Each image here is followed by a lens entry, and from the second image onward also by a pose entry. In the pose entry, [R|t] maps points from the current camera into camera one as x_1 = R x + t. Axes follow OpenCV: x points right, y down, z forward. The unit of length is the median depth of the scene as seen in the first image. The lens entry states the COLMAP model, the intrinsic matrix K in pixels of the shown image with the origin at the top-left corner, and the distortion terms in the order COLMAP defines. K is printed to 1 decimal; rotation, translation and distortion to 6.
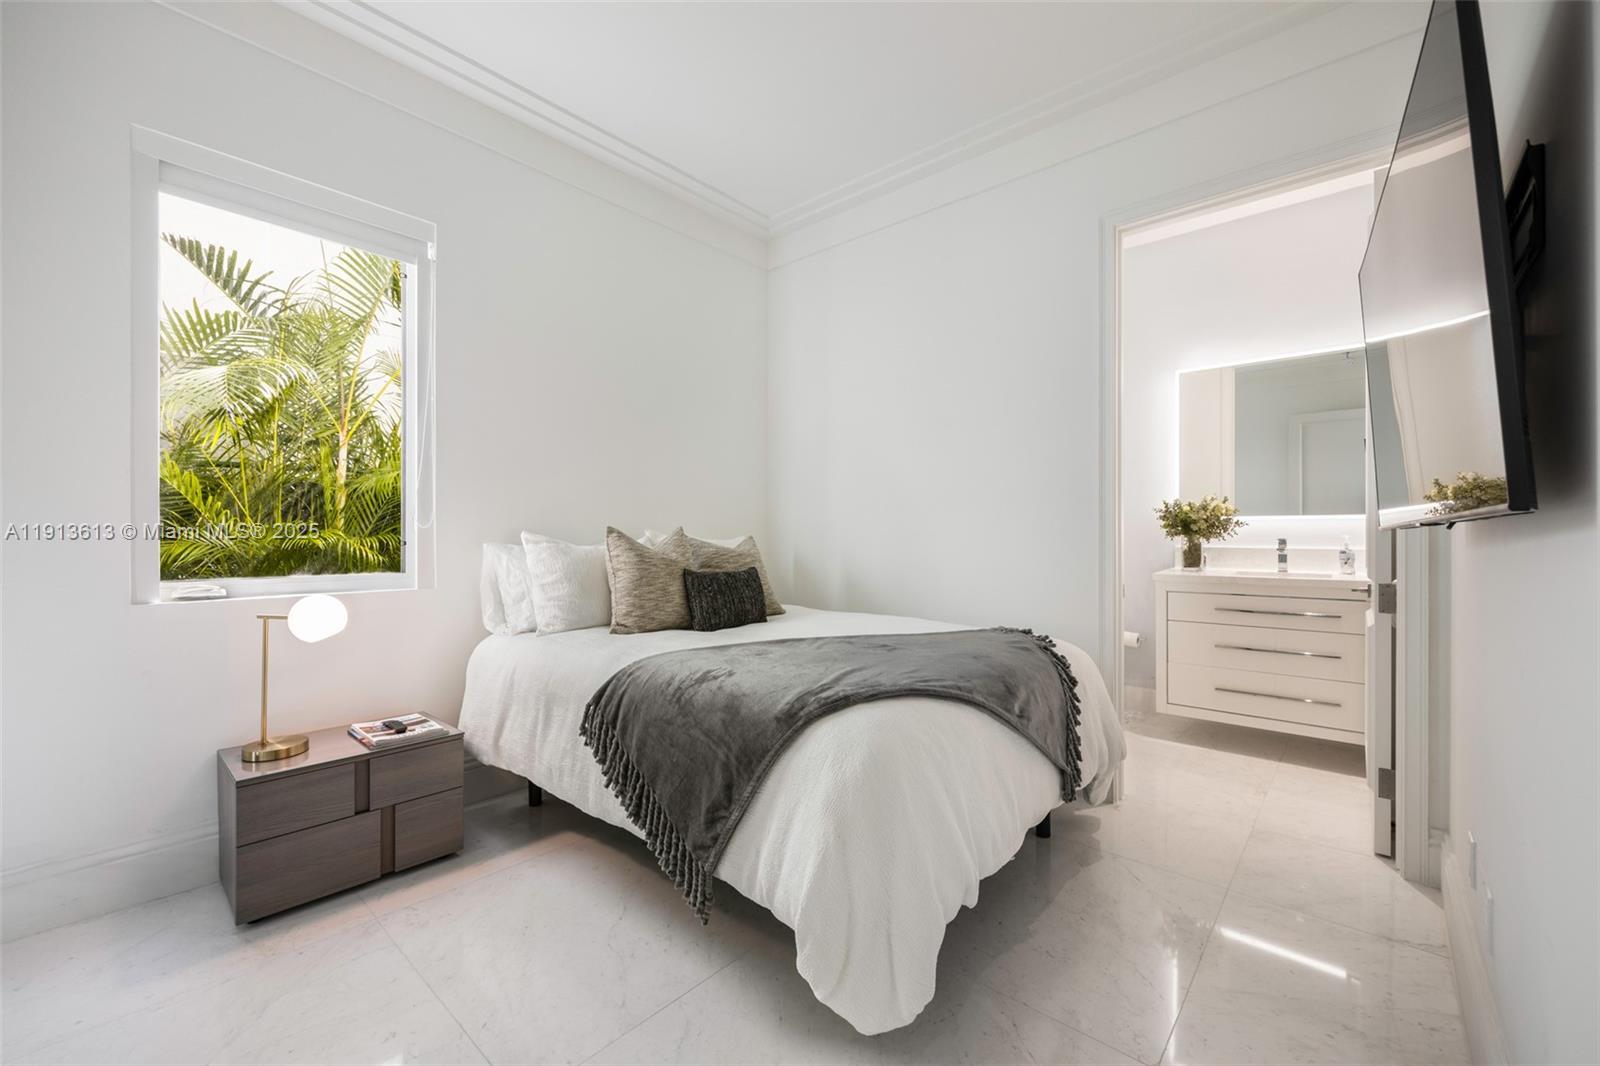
lens RADIAL K [[643.0, 0, 803.9], [0, 643.0, 524.5], [0, 0, 1]] dist [0.004091, 0.000203]
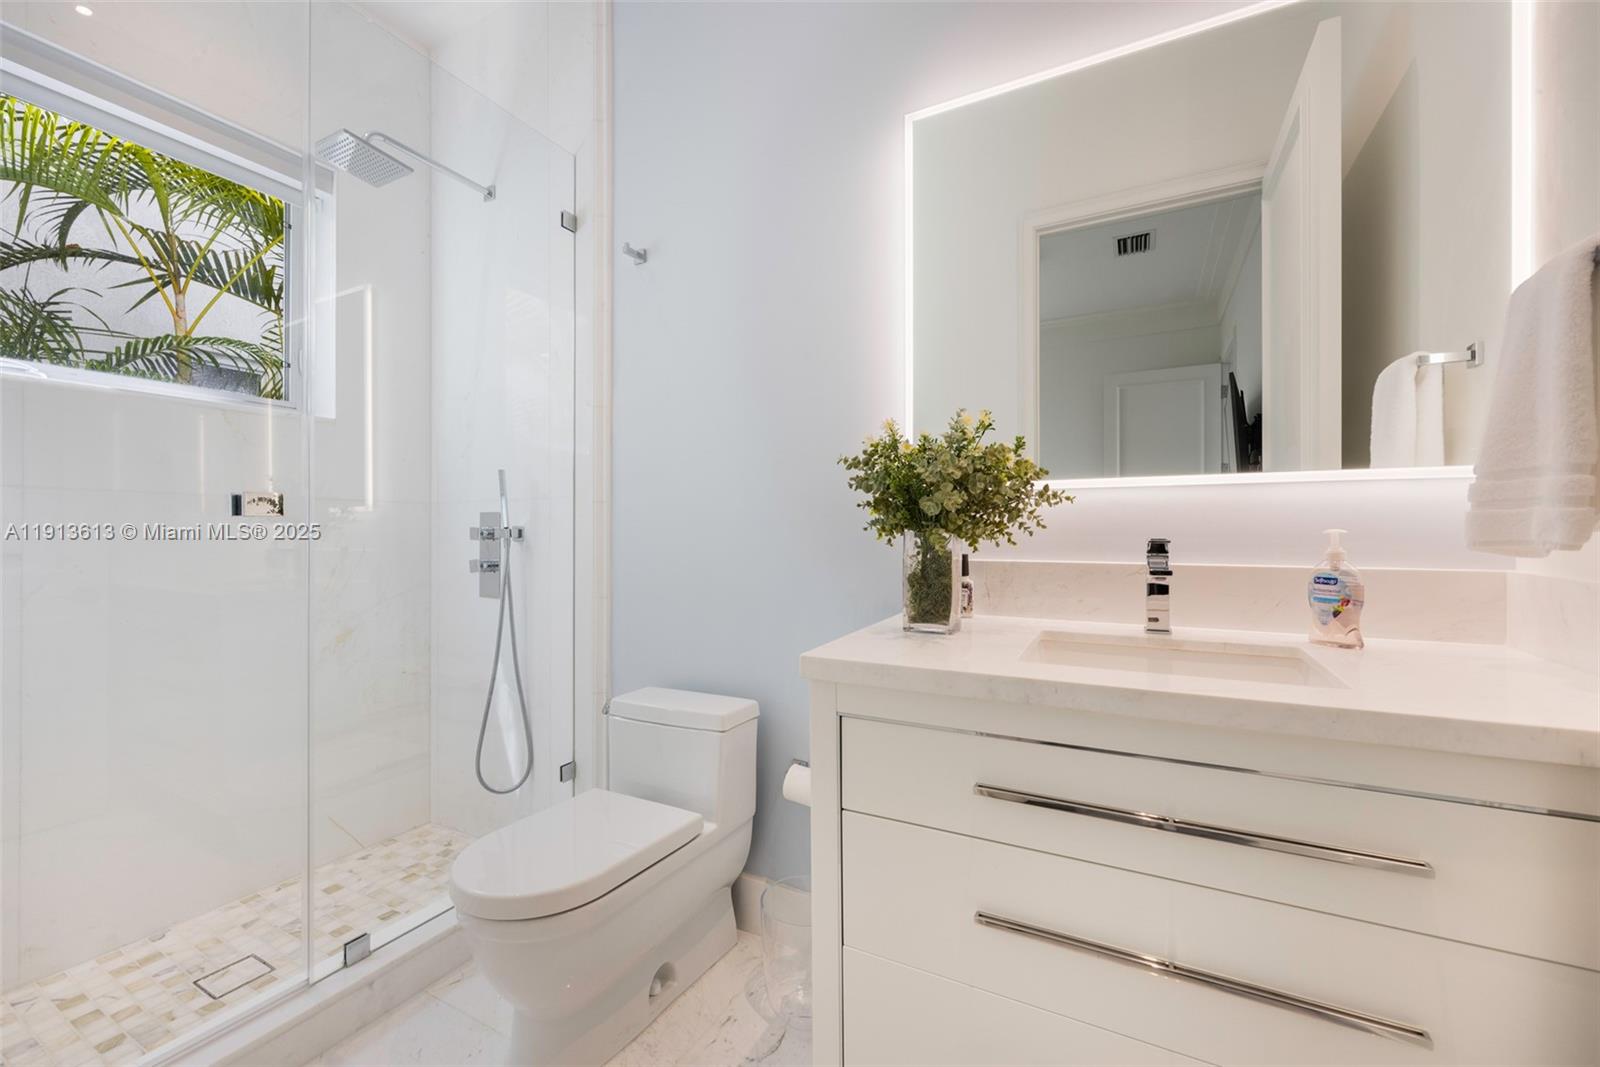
lens RADIAL K [[643.0, 0, 806.2], [0, 643.0, 522.0], [0, 0, 1]] dist [0.004091, 0.000203]
pose [[0.971847, -0.000207, 0.235613, 0.458616], [-0.000004, 1.000000, 0.000896, 0.012027], [-0.235613, -0.000871, 0.971847, 0.682332]]
